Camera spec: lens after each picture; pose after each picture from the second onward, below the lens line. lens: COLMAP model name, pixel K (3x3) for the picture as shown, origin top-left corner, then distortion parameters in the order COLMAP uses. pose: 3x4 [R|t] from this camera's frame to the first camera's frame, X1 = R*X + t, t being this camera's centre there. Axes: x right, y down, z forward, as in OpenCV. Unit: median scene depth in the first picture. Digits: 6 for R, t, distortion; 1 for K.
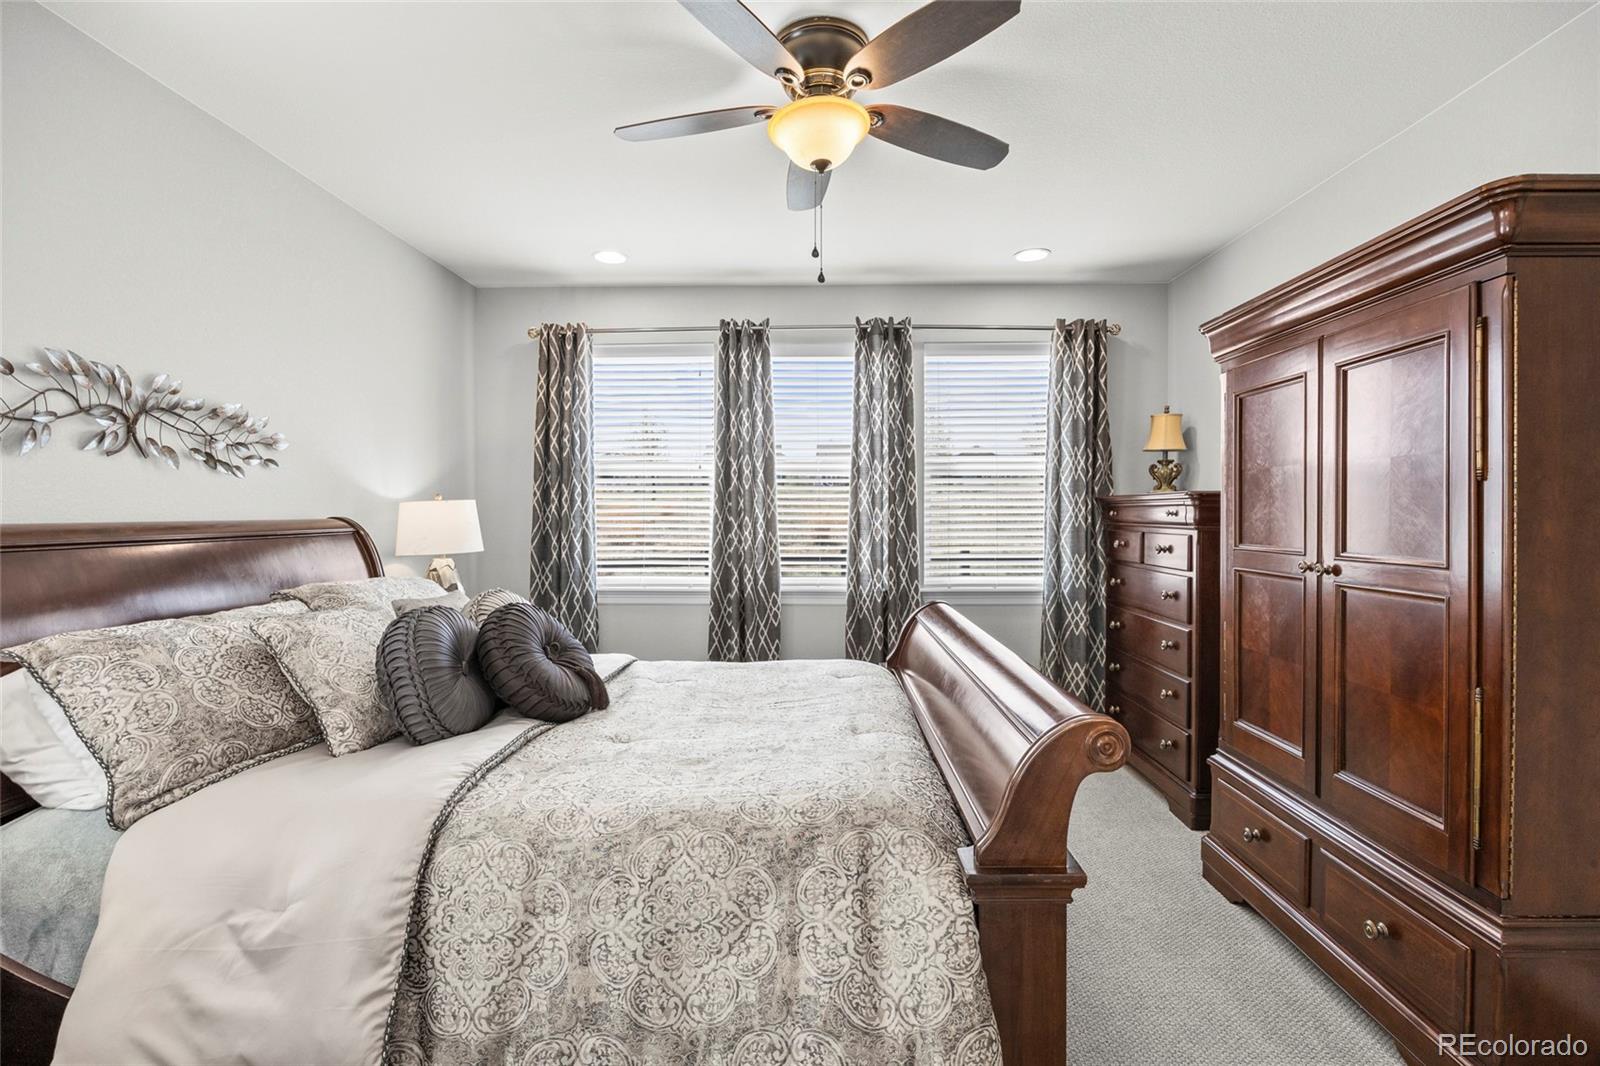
lens RADIAL K [[705.7, 0, 800.5], [0, 705.7, 532.6], [0, 0, 1]] dist [-0.010885, 0.000546]
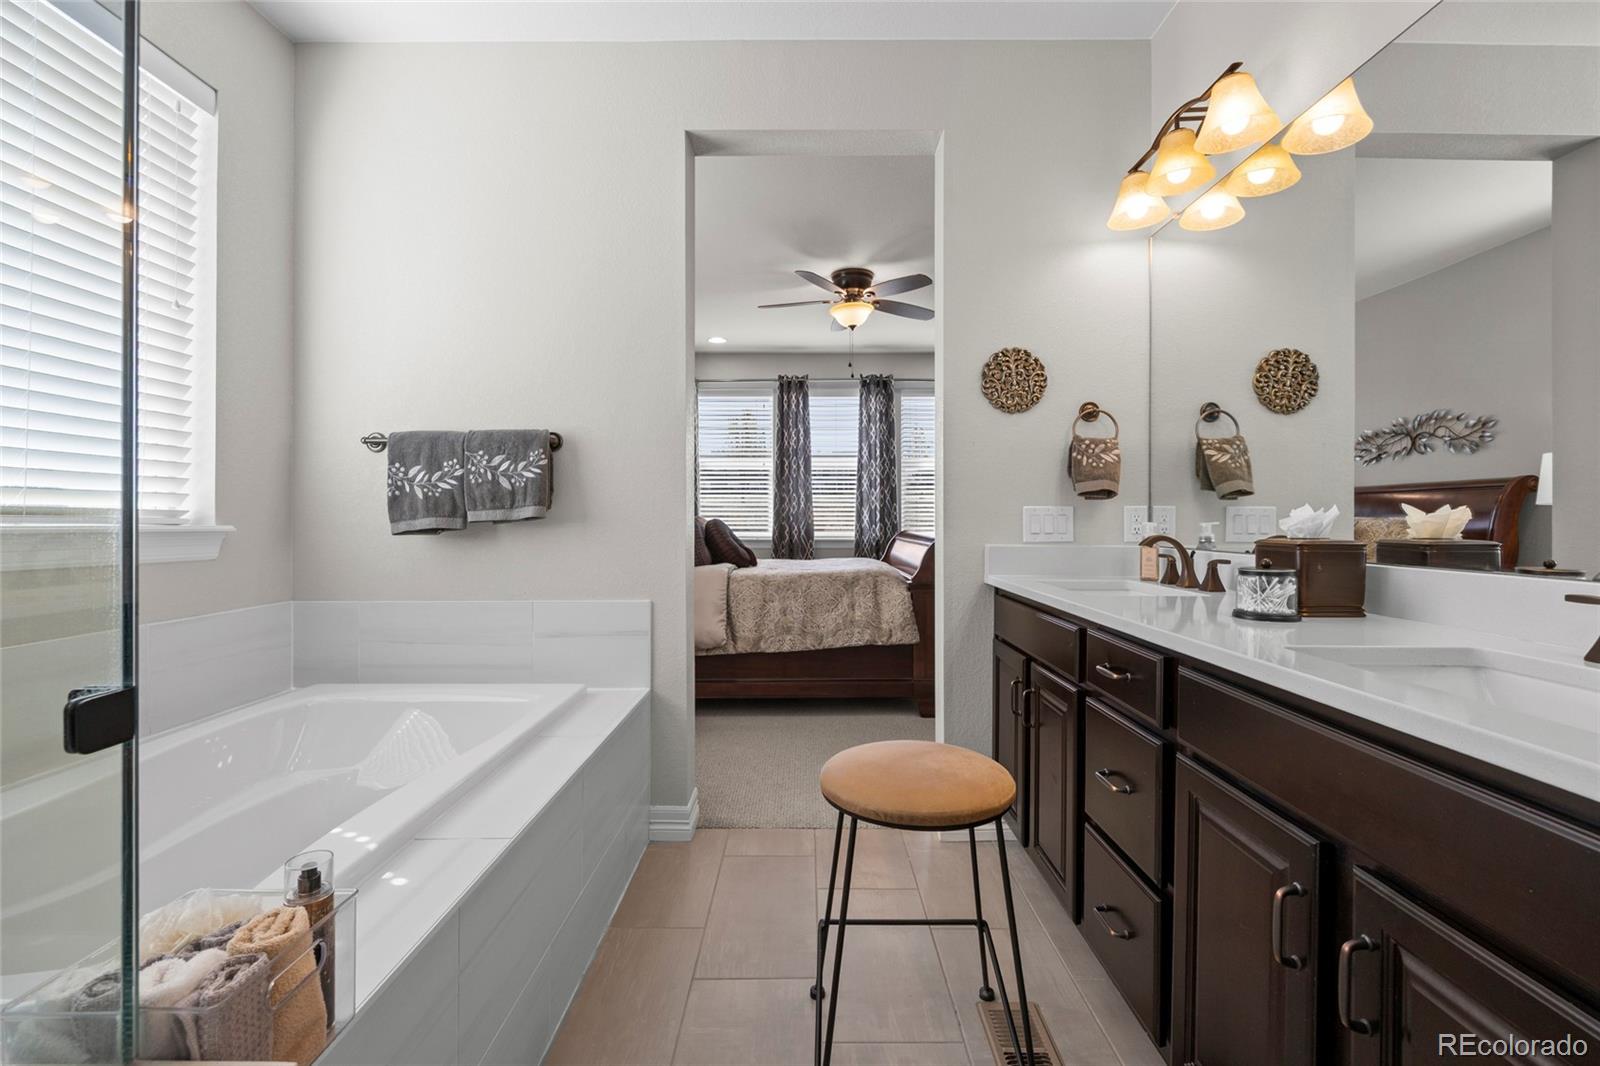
lens RADIAL K [[705.7, 0, 803.1], [0, 705.7, 544.5], [0, 0, 1]] dist [-0.010885, 0.000546]
pose [[0.999735, -0.001032, 0.022999, -0.094555], [0.001005, 0.999999, 0.001167, 0.094996], [-0.023000, -0.001144, 0.999735, -0.660498]]
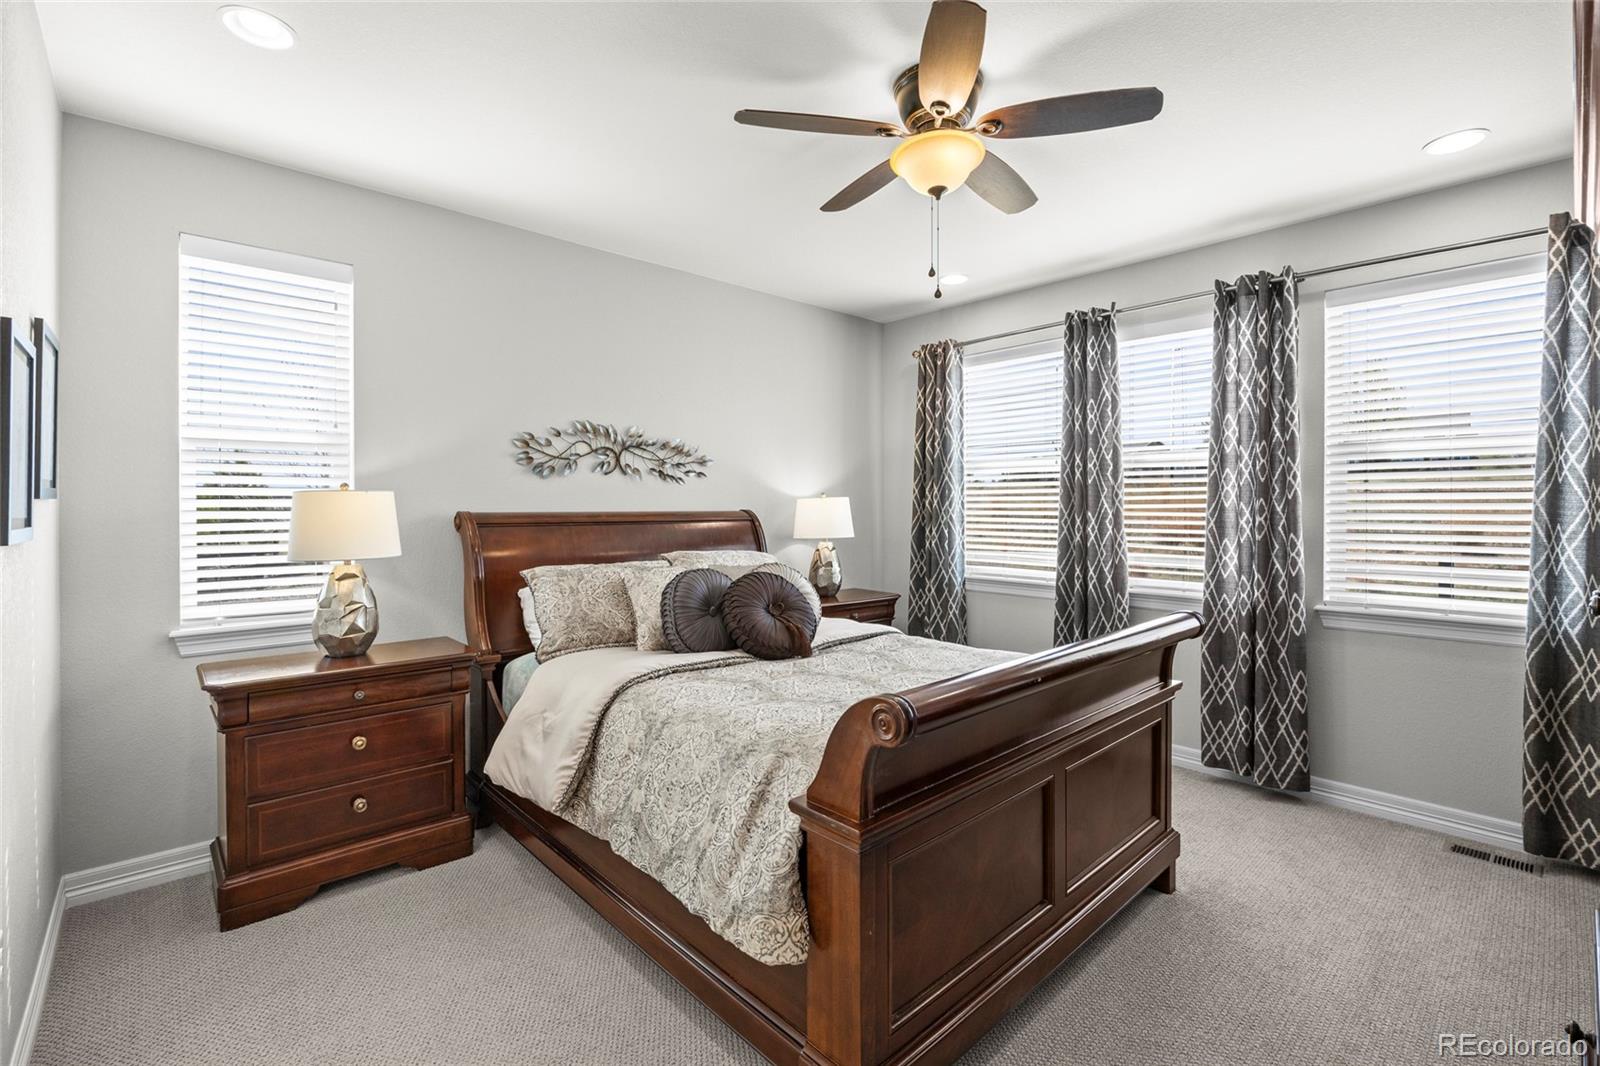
lens RADIAL K [[705.7, 0, 798.2], [0, 705.7, 528.9], [0, 0, 1]] dist [-0.010885, 0.000546]
pose [[0.693023, 0.025376, -0.720469, 0.347697], [-0.023265, 0.999647, 0.012831, -0.002467], [0.720540, 0.007870, 0.693368, 0.044206]]
